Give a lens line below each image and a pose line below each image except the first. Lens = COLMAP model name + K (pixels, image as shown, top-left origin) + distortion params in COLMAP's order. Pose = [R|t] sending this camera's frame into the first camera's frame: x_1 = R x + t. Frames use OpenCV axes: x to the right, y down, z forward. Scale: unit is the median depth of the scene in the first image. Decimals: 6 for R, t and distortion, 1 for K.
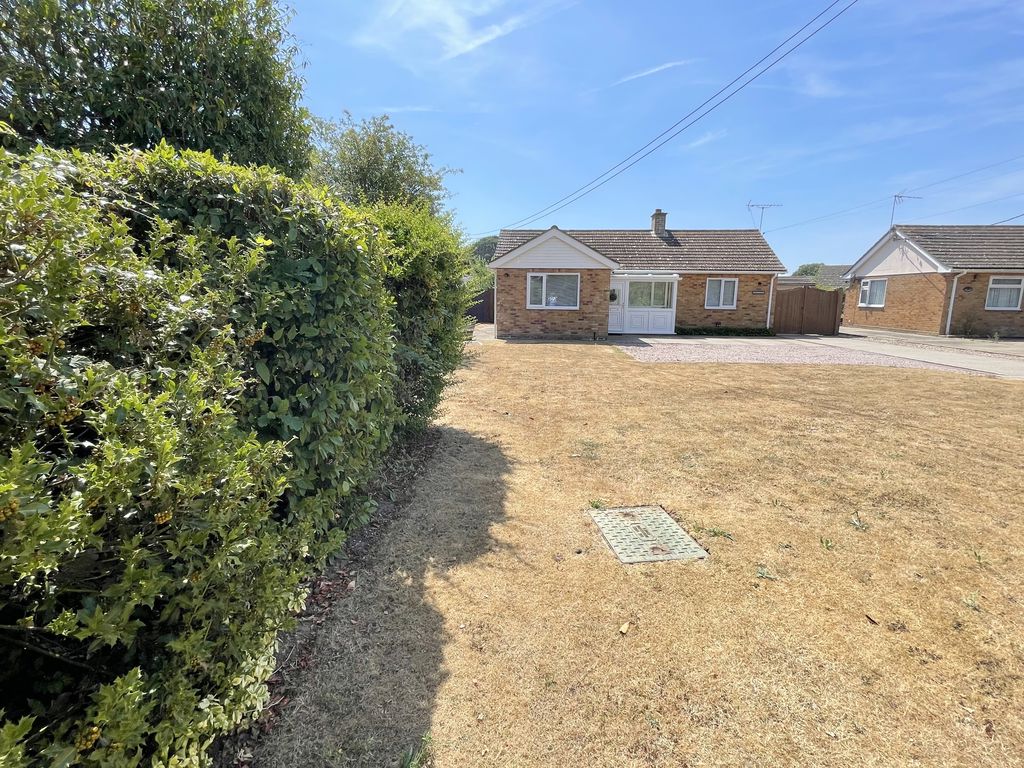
lens RADIAL K [[510.1, 0, 509.6], [0, 510.1, 378.9], [0, 0, 1]] dist [-0.000993, -0.001313]
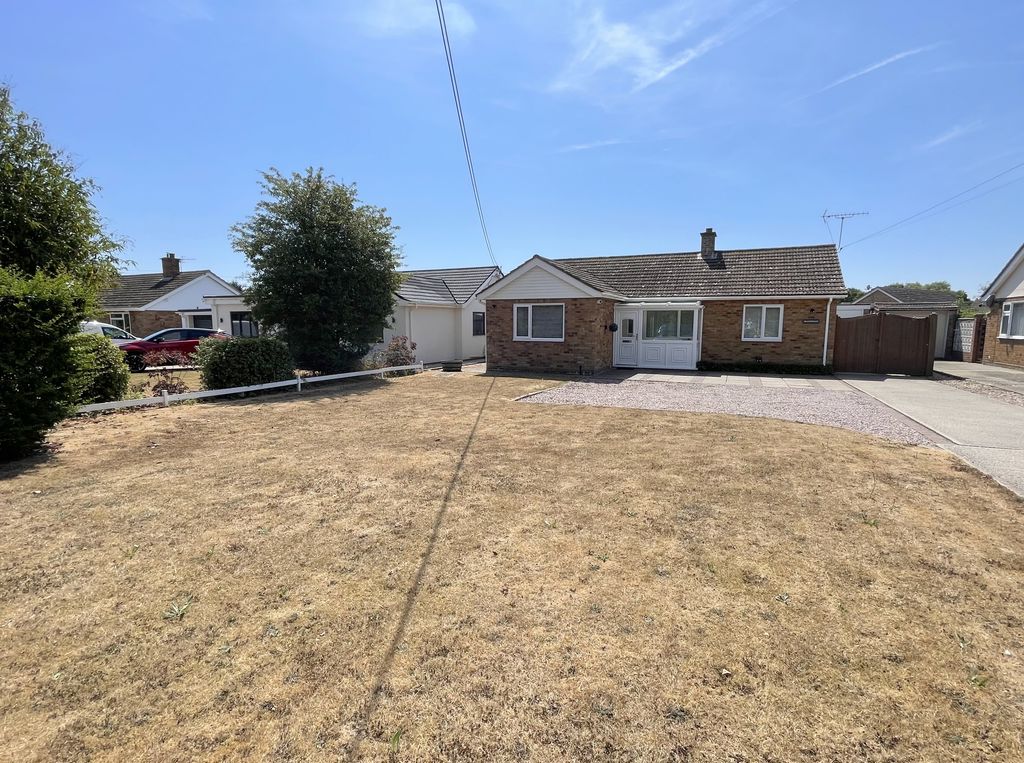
lens RADIAL K [[510.1, 0, 510.0], [0, 510.1, 383.0], [0, 0, 1]] dist [-0.000993, -0.001313]
pose [[0.940148, 0.031618, -0.339297, 0.315137], [-0.047660, 0.998100, -0.039051, -0.015761], [0.337417, 0.052885, 0.939869, 0.074689]]
